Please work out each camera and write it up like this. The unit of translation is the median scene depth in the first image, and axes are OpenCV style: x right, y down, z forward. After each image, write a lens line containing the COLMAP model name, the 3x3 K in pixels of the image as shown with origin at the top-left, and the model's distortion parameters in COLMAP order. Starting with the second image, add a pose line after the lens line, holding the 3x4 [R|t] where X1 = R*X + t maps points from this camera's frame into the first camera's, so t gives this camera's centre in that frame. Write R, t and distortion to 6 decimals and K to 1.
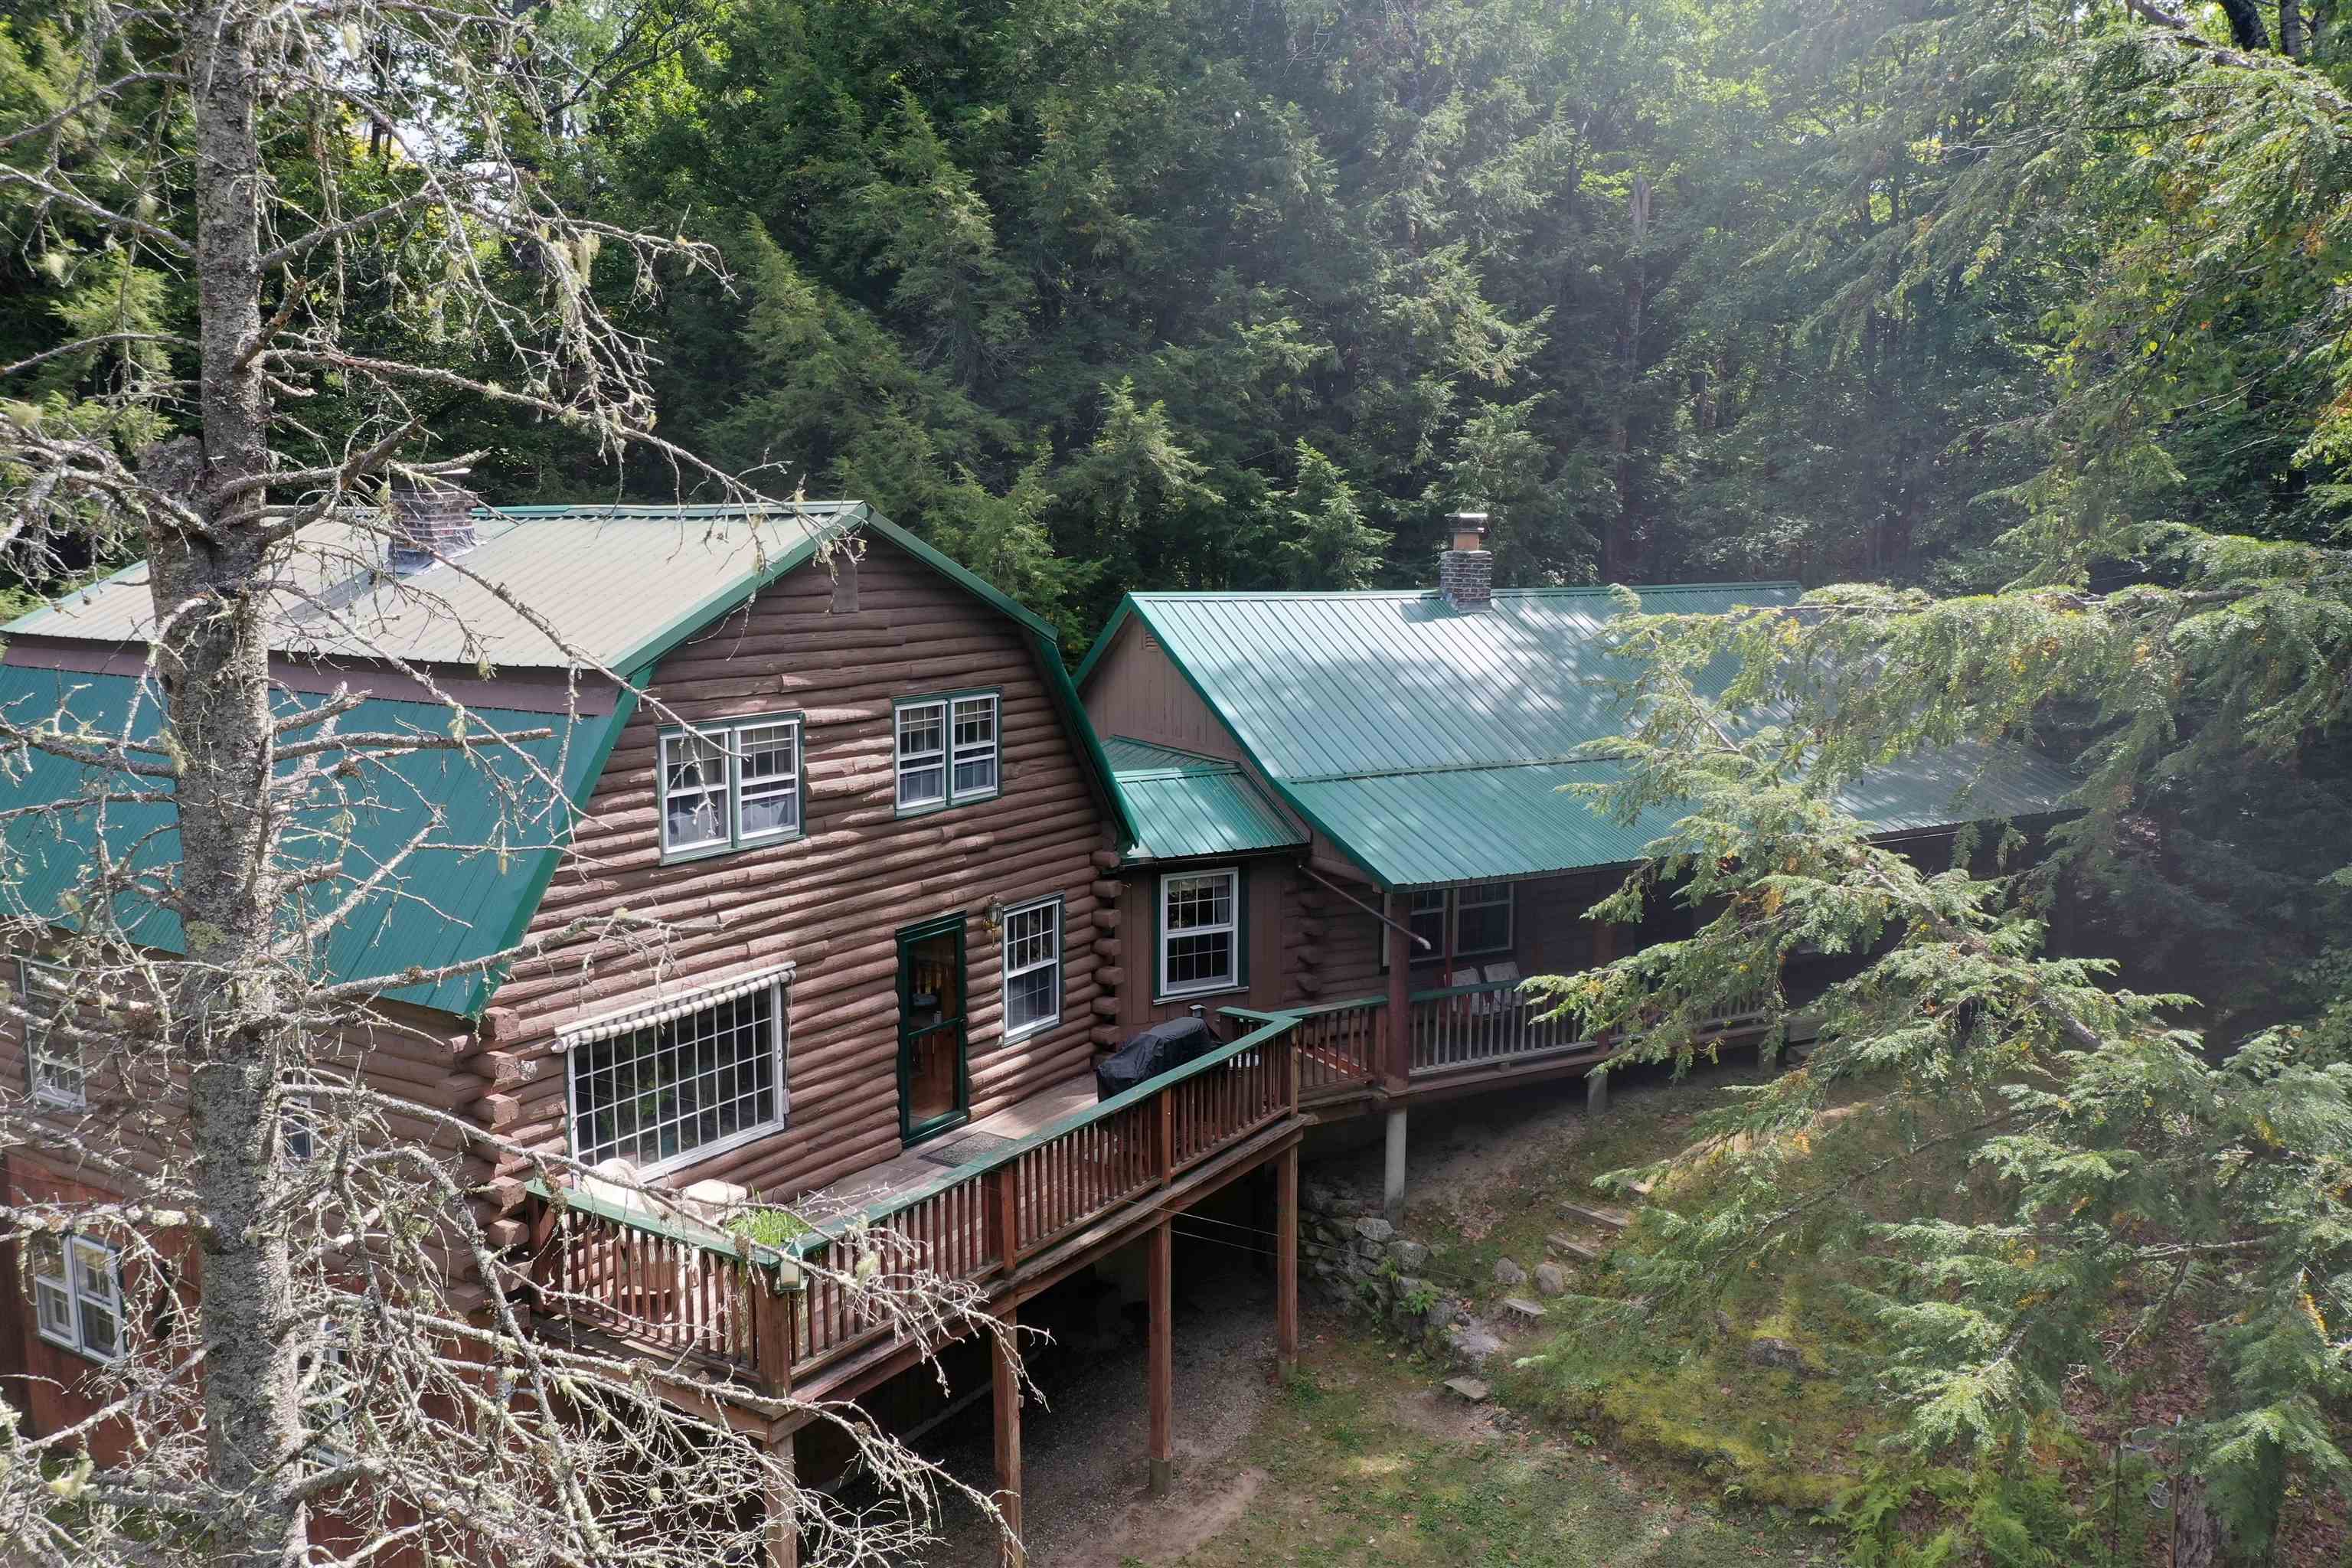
lens RADIAL K [[1901.4, 0, 1176.0], [0, 1901.4, 784.0], [0, 0, 1]] dist [-0.011834, -0.007735]
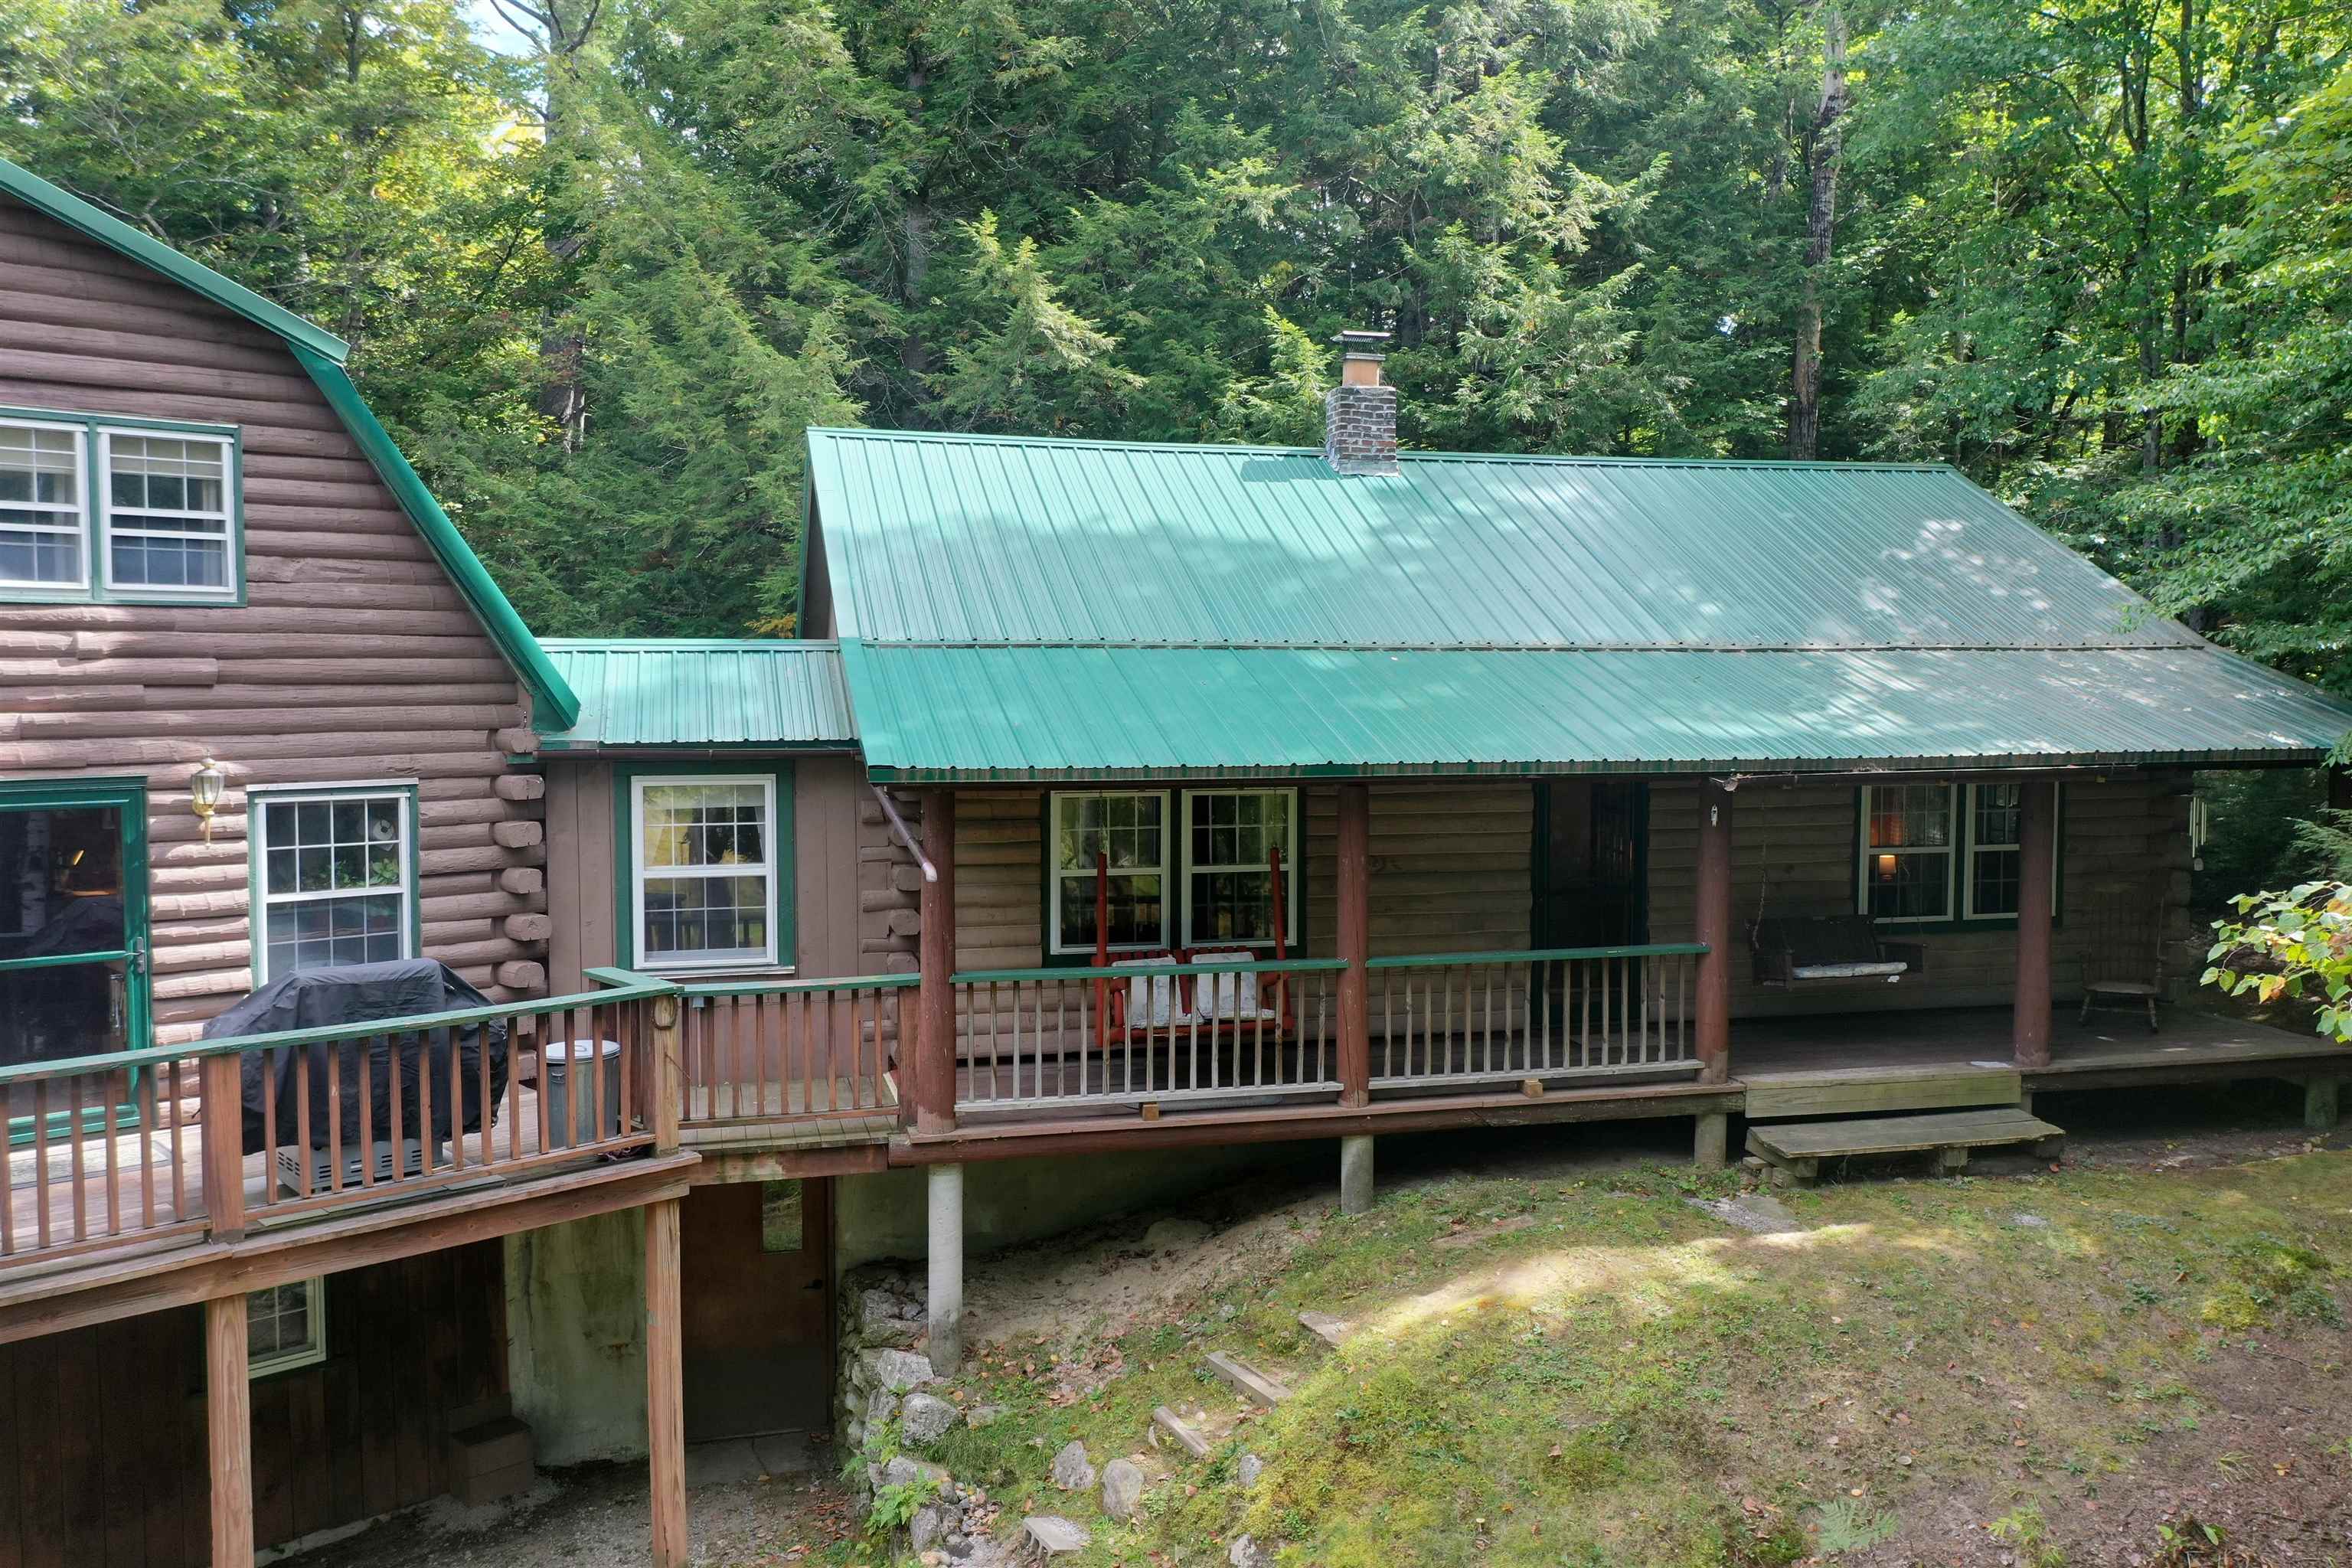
lens RADIAL K [[1901.4, 0, 1176.0], [0, 1901.4, 784.0], [0, 0, 1]] dist [-0.011834, -0.007735]
pose [[0.973146, 0.016600, -0.229589, 0.319882], [-0.033067, 0.997133, -0.068064, 0.088743], [0.227801, 0.073828, 0.970905, 0.427599]]
